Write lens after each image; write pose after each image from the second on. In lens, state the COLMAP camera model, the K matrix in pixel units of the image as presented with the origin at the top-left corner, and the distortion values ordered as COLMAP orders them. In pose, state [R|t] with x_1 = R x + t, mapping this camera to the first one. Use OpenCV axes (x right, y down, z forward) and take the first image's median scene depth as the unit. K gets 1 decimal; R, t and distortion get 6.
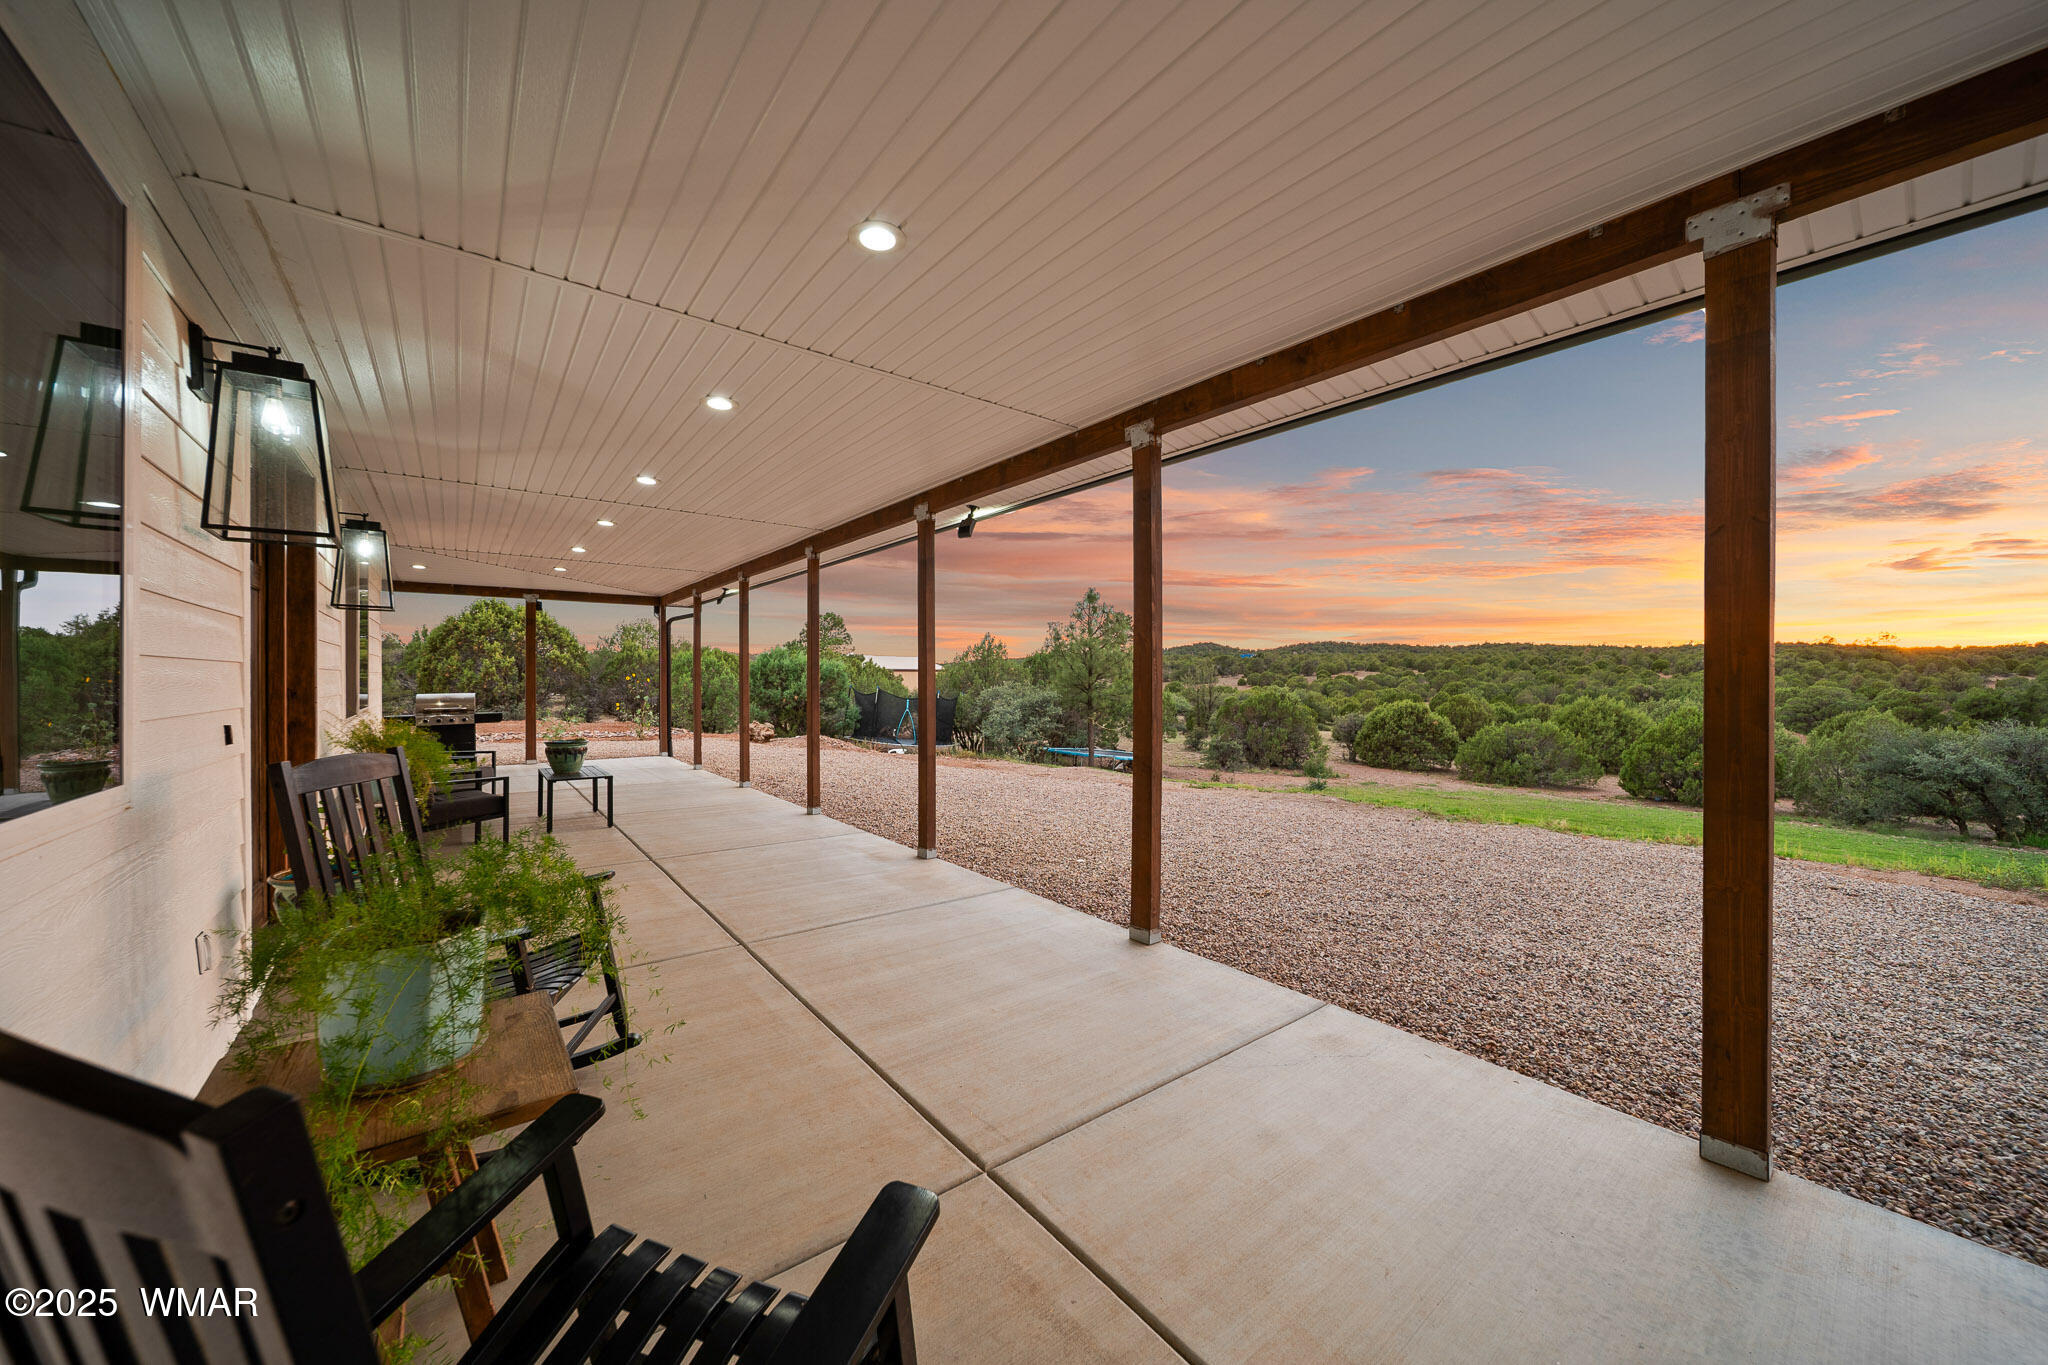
lens RADIAL K [[742.9, 0, 1023.4], [0, 742.9, 678.0], [0, 0, 1]] dist [0.012856, 0.000316]
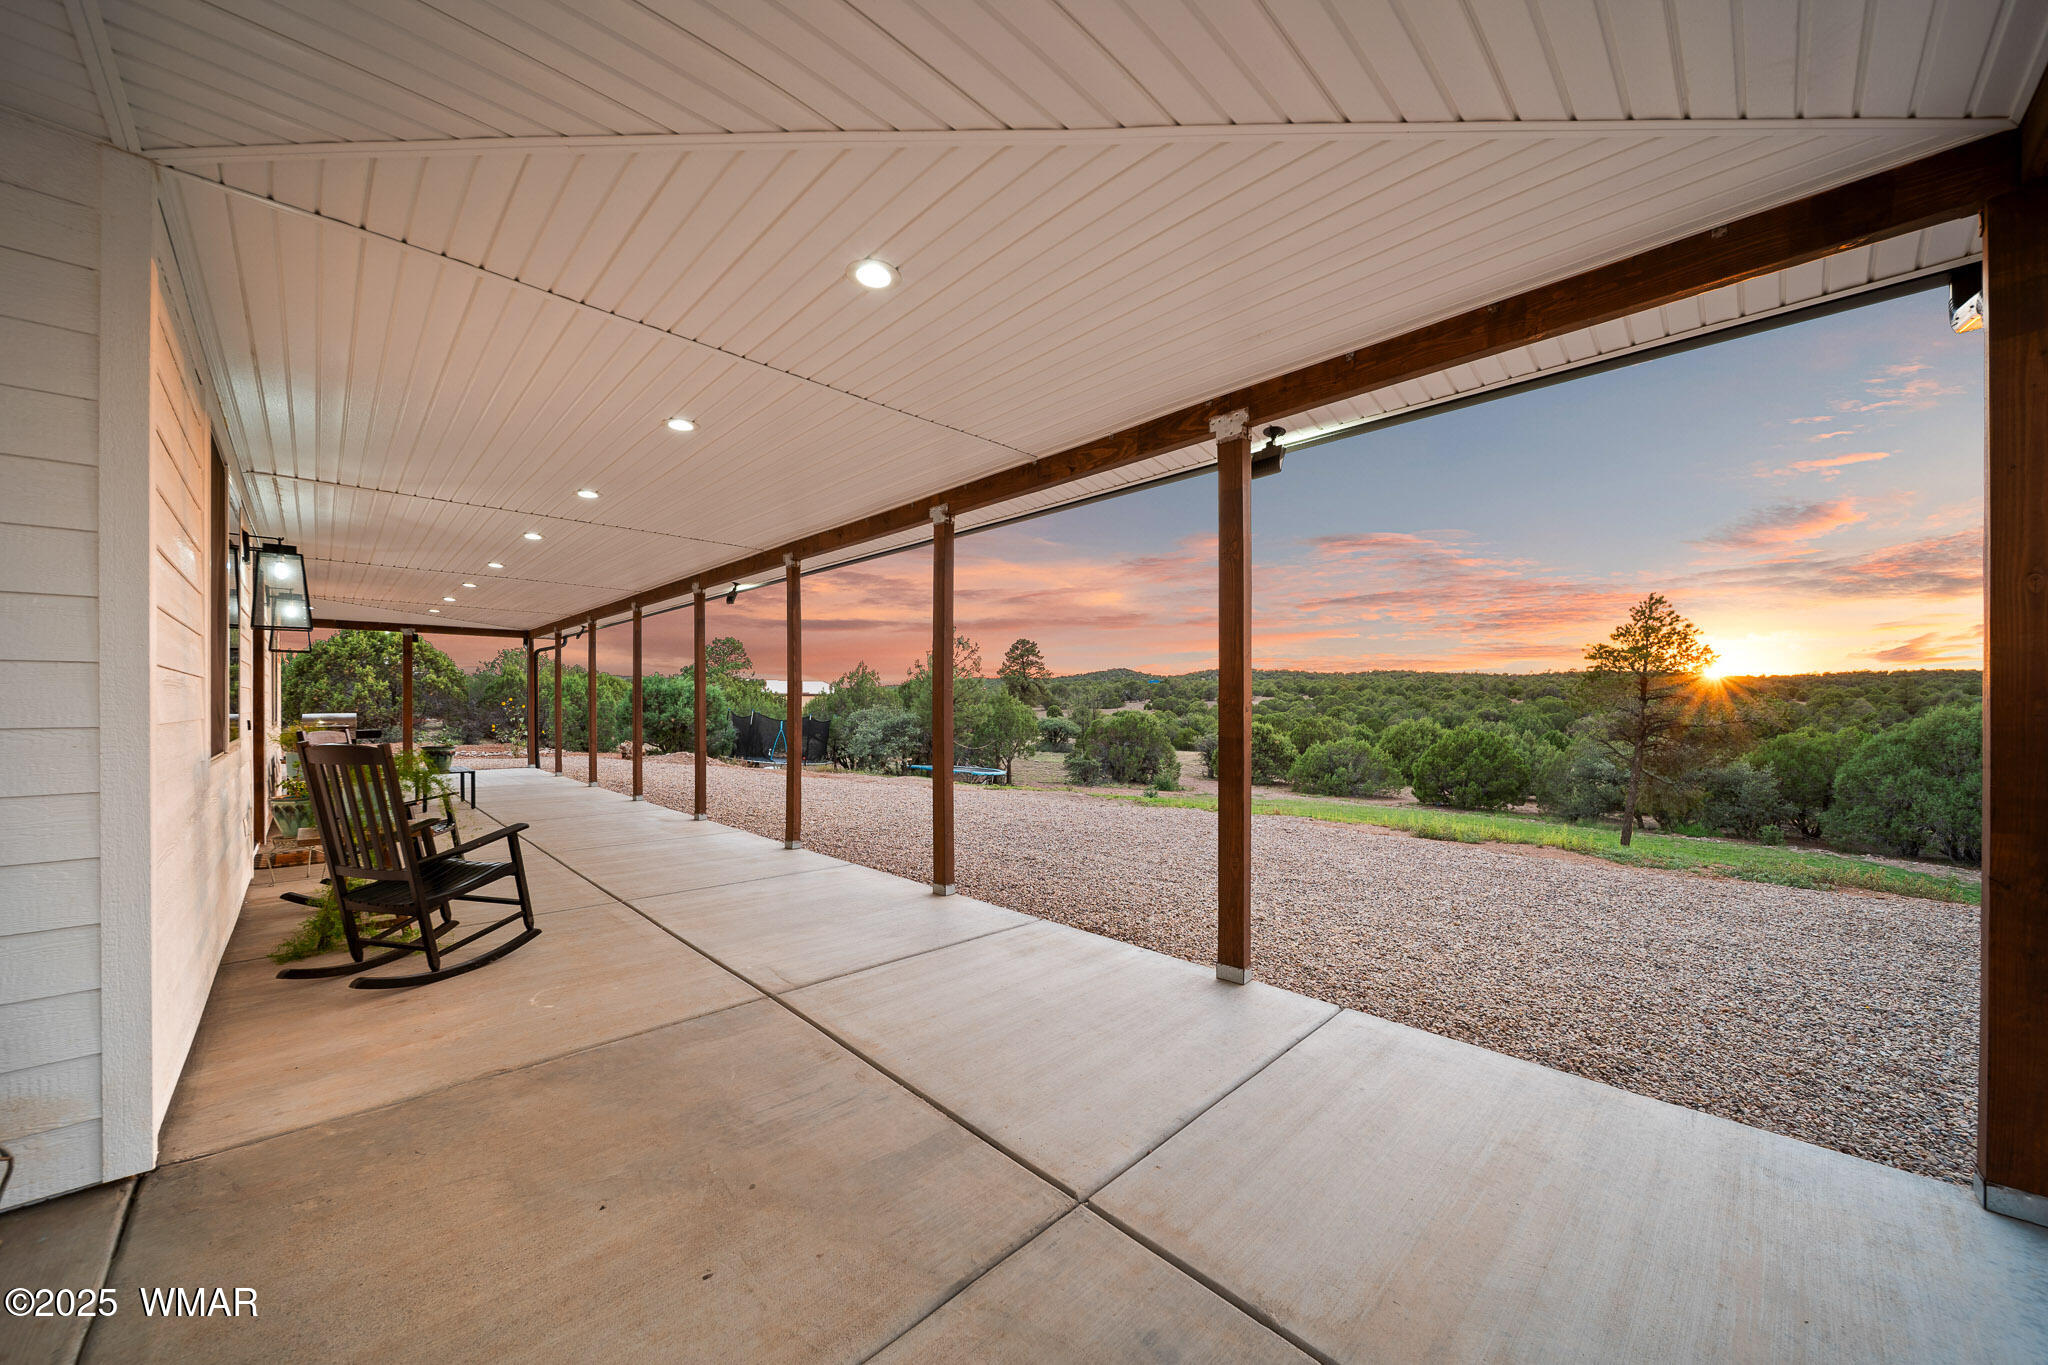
lens RADIAL K [[742.9, 0, 1020.2], [0, 742.9, 697.4], [0, 0, 1]] dist [0.012856, 0.000316]
pose [[0.994487, 0.001154, 0.104854, 0.076366], [-0.000366, 0.999972, -0.007539, 0.001860], [-0.104860, 0.007459, 0.994459, -0.119240]]
